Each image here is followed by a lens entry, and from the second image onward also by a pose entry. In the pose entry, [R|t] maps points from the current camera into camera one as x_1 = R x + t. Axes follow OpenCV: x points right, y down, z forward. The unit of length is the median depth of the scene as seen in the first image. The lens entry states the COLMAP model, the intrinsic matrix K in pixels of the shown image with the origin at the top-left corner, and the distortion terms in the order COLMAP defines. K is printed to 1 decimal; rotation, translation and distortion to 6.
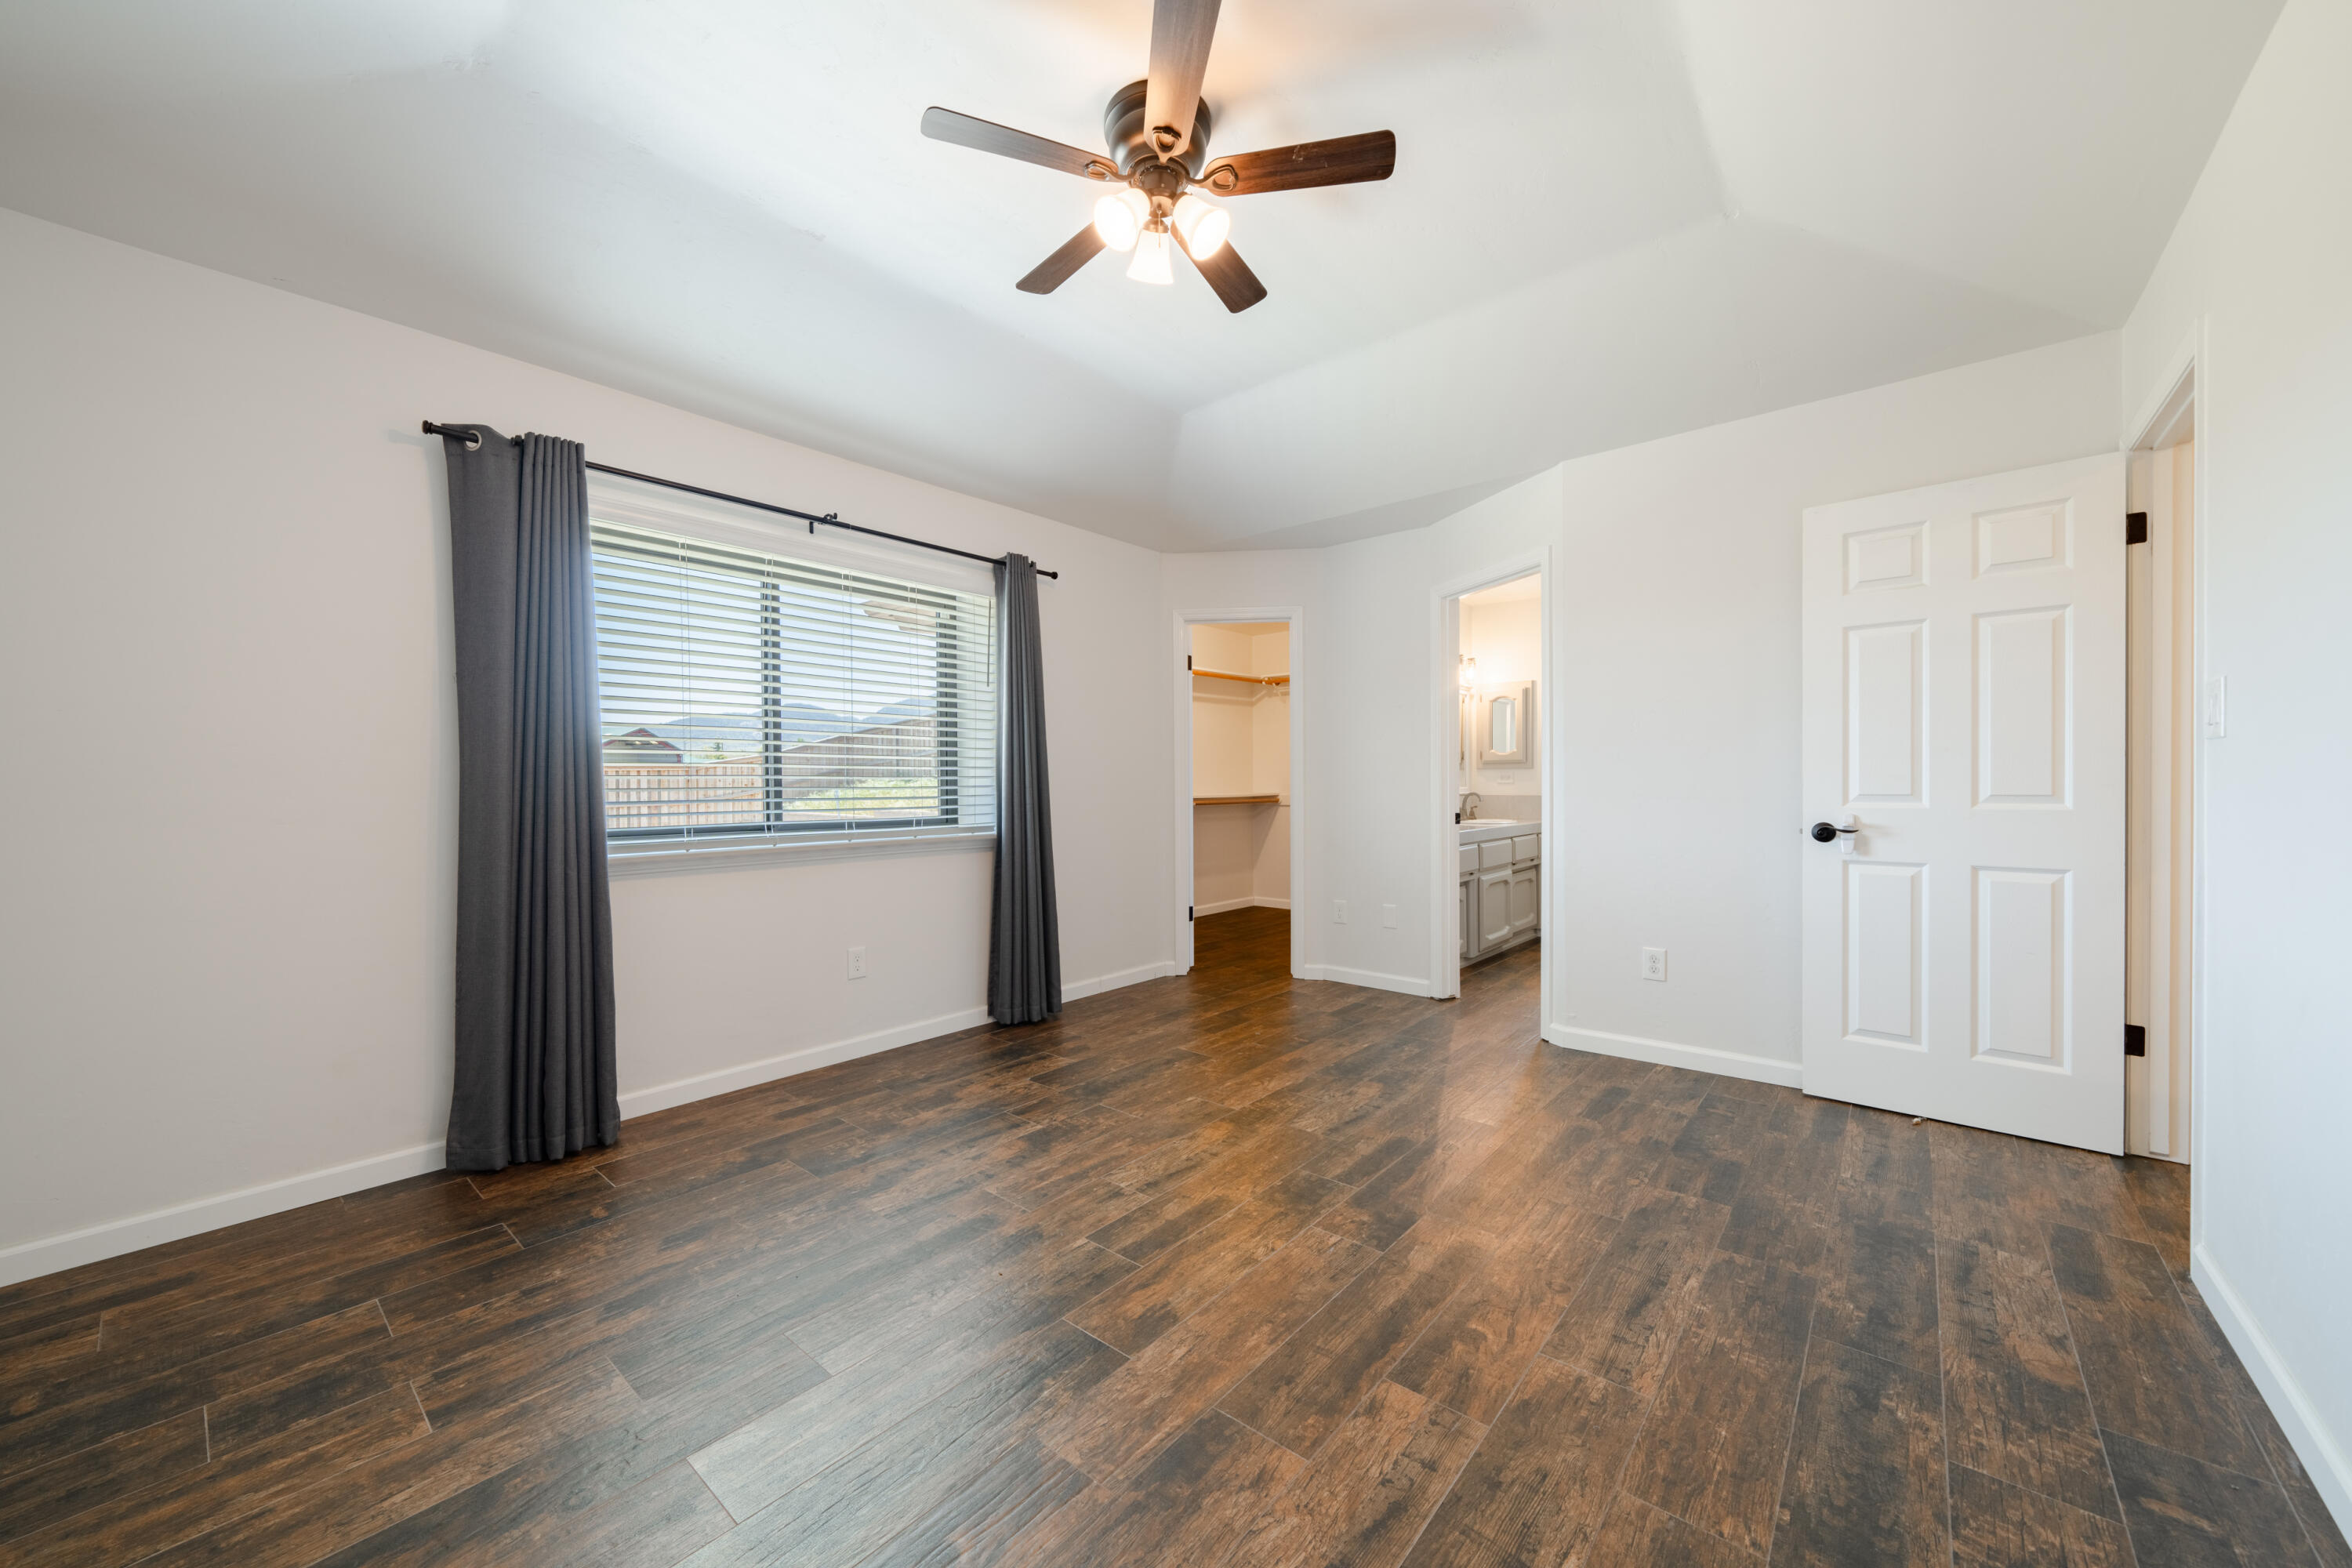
lens RADIAL K [[875.7, 0, 1165.8], [0, 875.7, 785.4], [0, 0, 1]] dist [-0.003135, 0.000203]
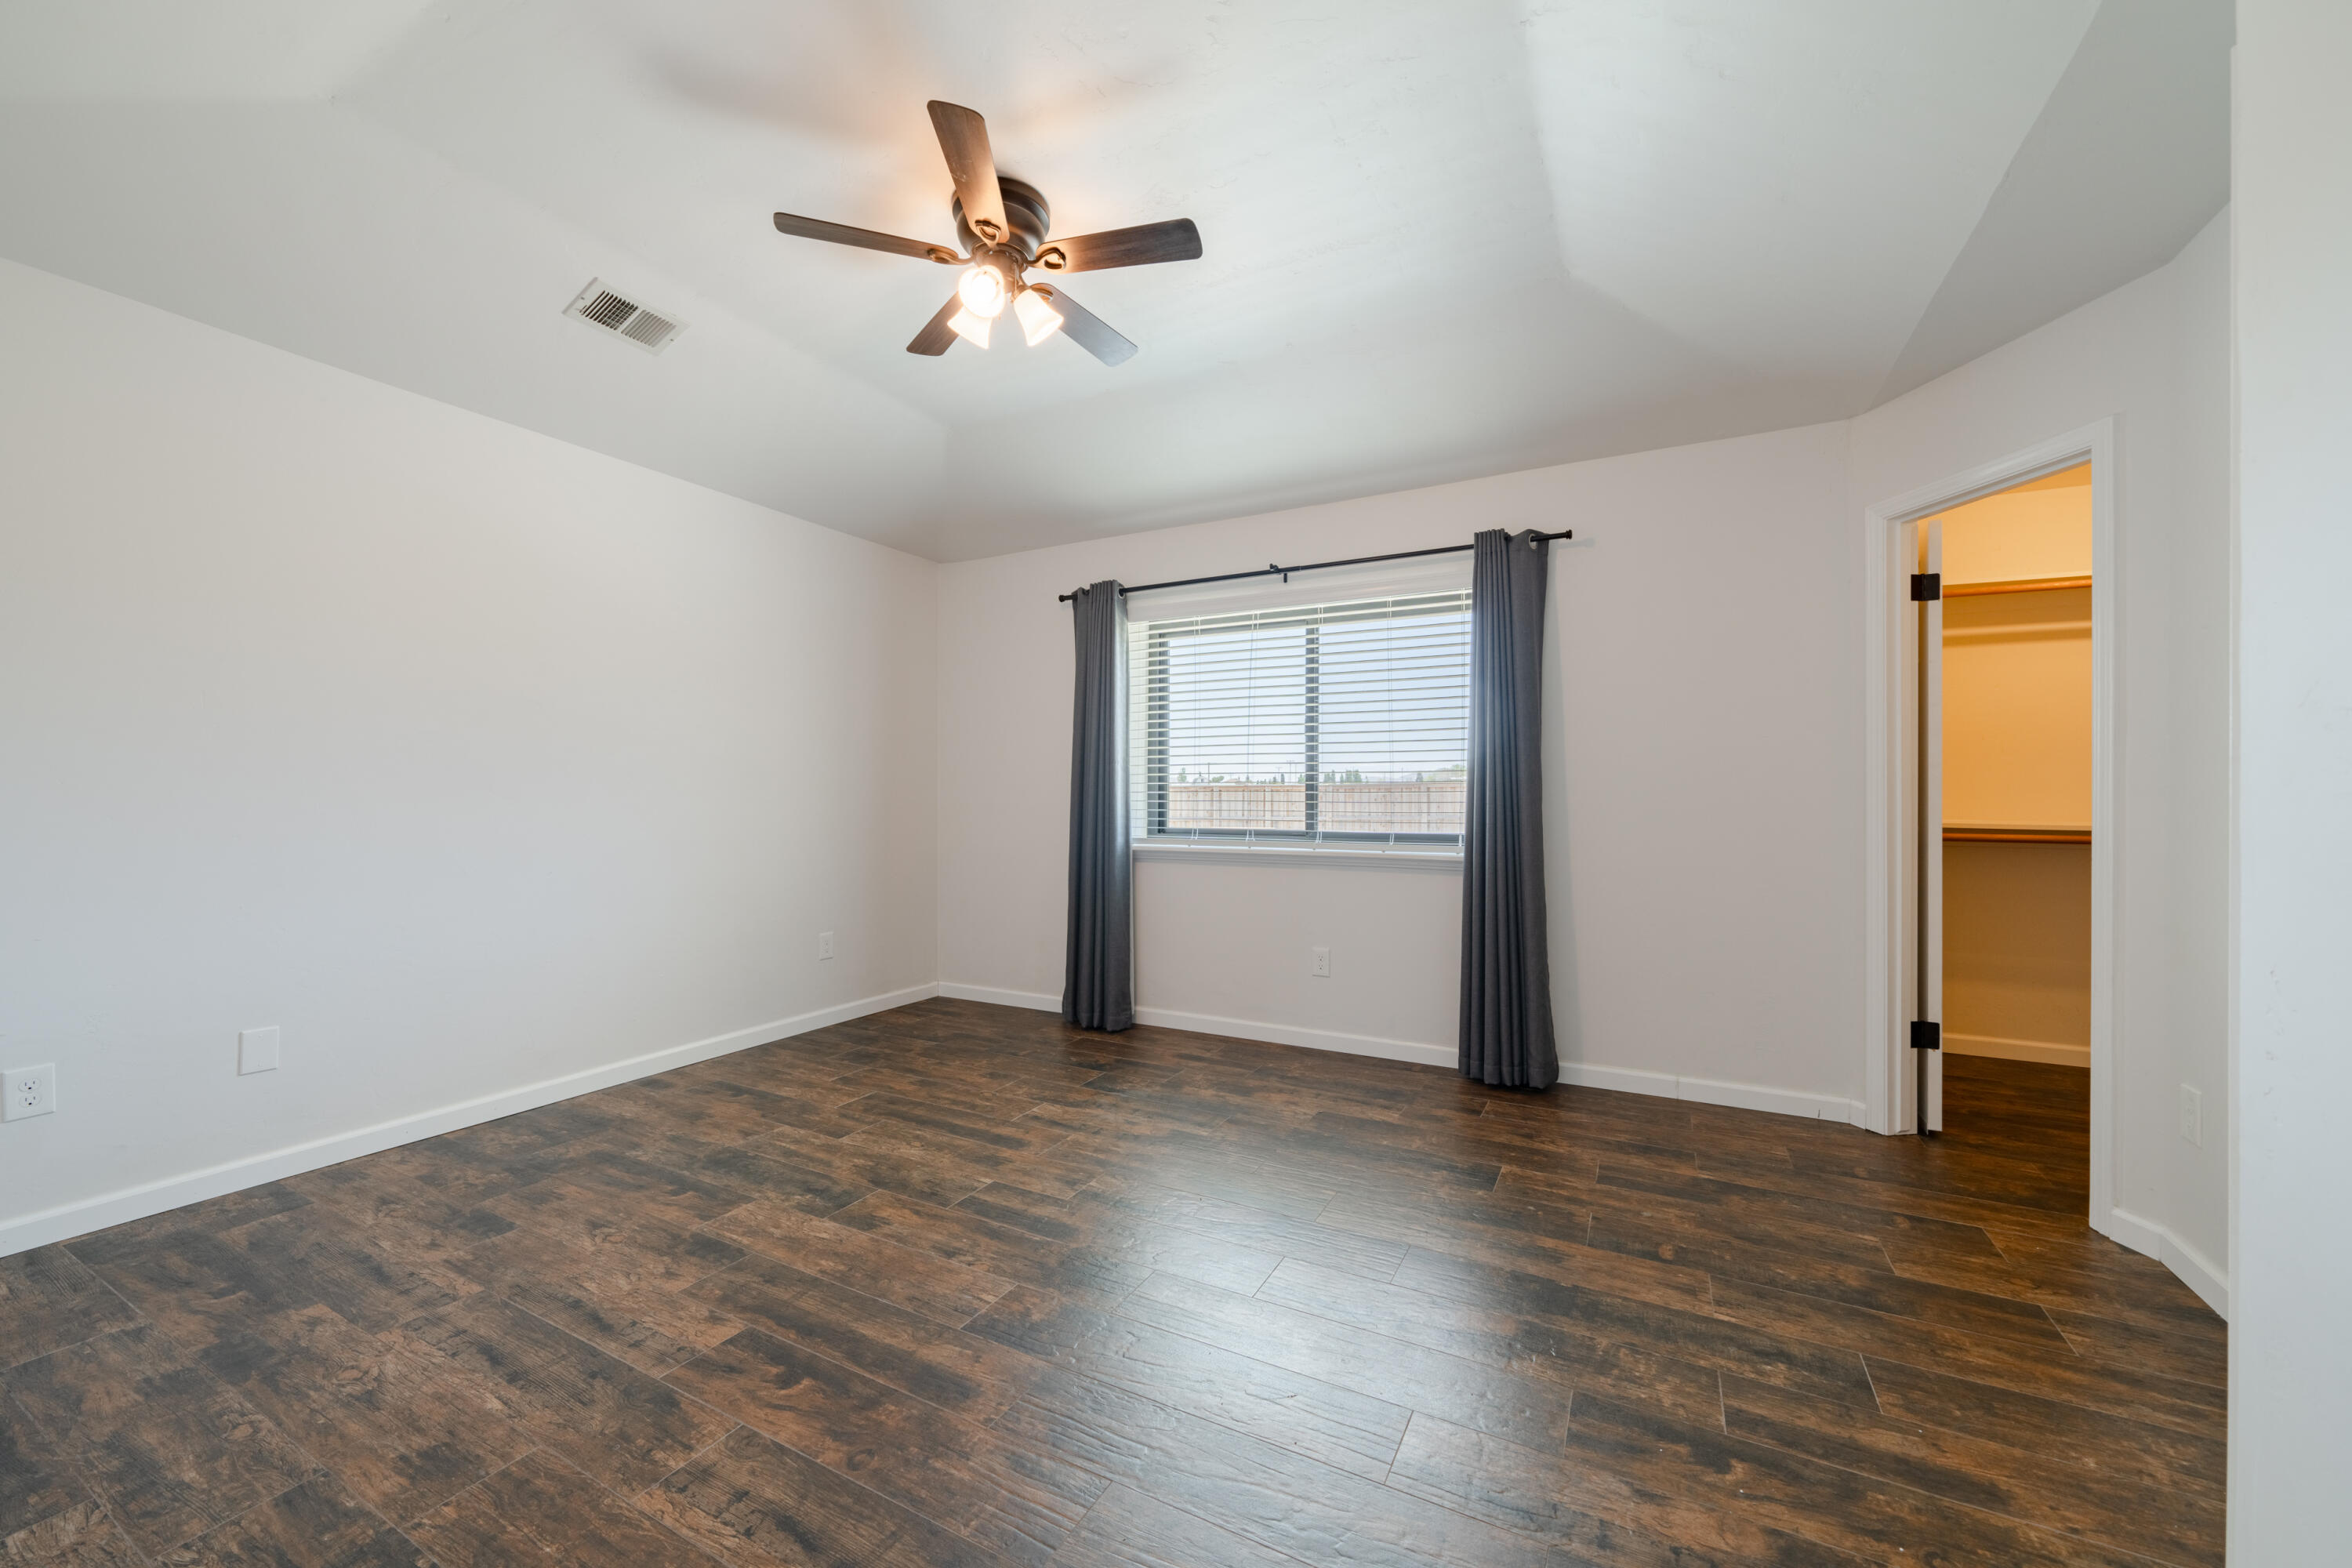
lens RADIAL K [[875.7, 0, 1179.8], [0, 875.7, 792.3], [0, 0, 1]] dist [-0.003135, 0.000203]
pose [[0.216428, 0.002626, -0.976295, 1.175738], [-0.005755, 0.999982, 0.001414, -0.017435], [0.976282, 0.005313, 0.216439, 1.028726]]
